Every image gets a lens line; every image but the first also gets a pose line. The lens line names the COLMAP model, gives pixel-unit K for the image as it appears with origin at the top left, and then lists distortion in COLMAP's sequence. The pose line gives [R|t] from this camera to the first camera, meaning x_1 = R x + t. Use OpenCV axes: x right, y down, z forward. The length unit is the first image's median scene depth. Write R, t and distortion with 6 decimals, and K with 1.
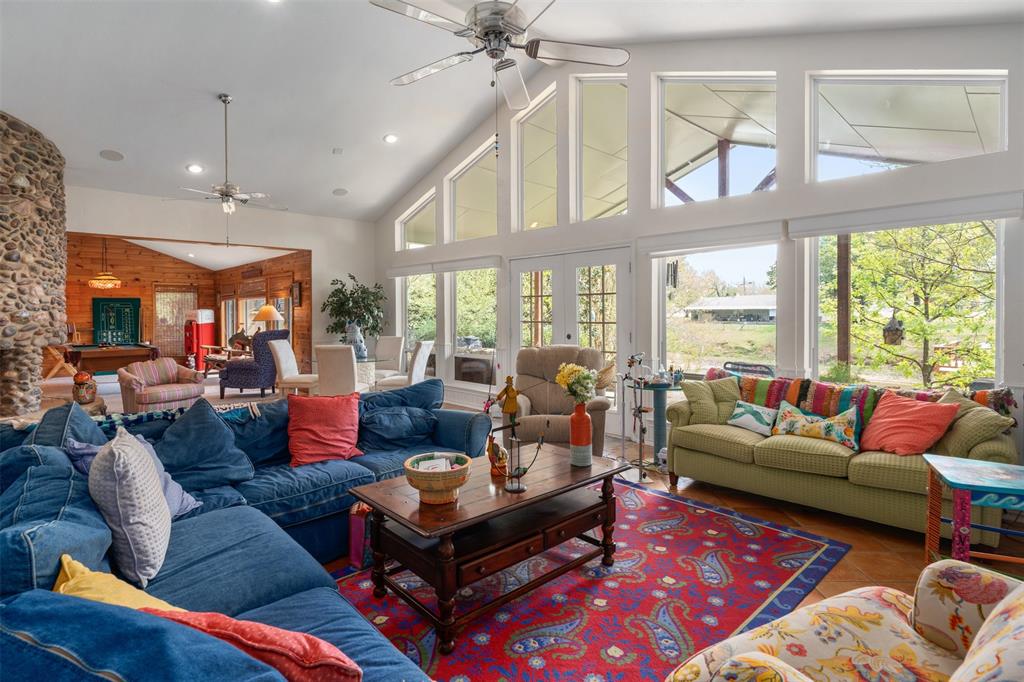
lens RADIAL K [[515.6, 0, 507.3], [0, 515.6, 313.5], [0, 0, 1]] dist [-0.003817, -0.000190]
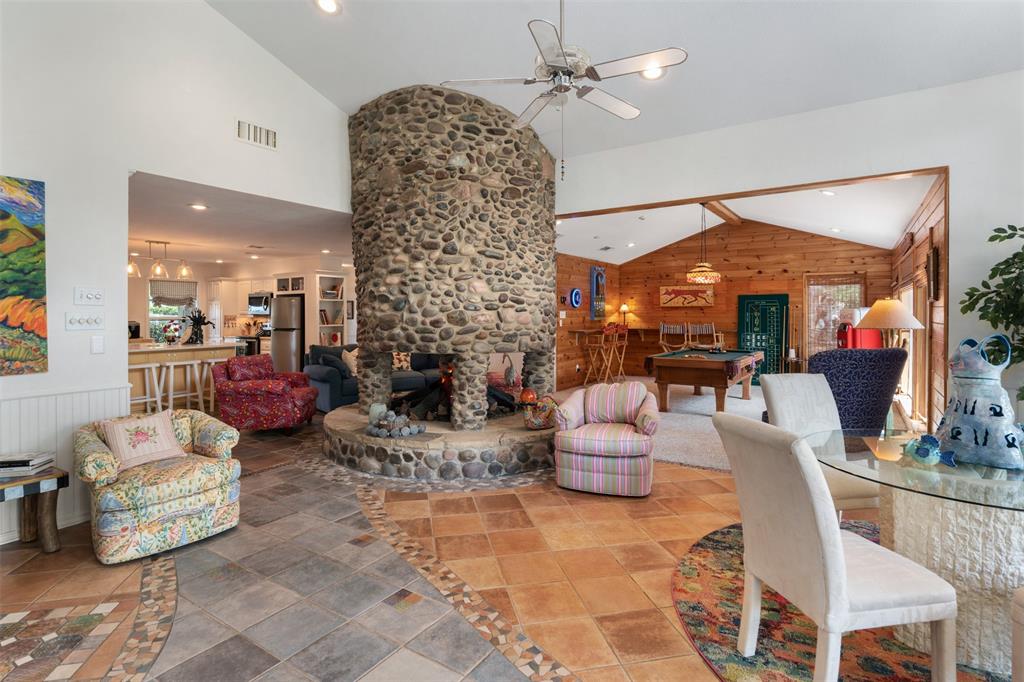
lens RADIAL K [[515.6, 0, 507.3], [0, 515.6, 313.5], [0, 0, 1]] dist [-0.003817, -0.000190]
pose [[0.228118, 0.005704, -0.973617, -0.077269], [-0.003382, 0.999981, 0.005066, -0.004706], [0.973628, 0.002137, 0.228133, 0.845314]]
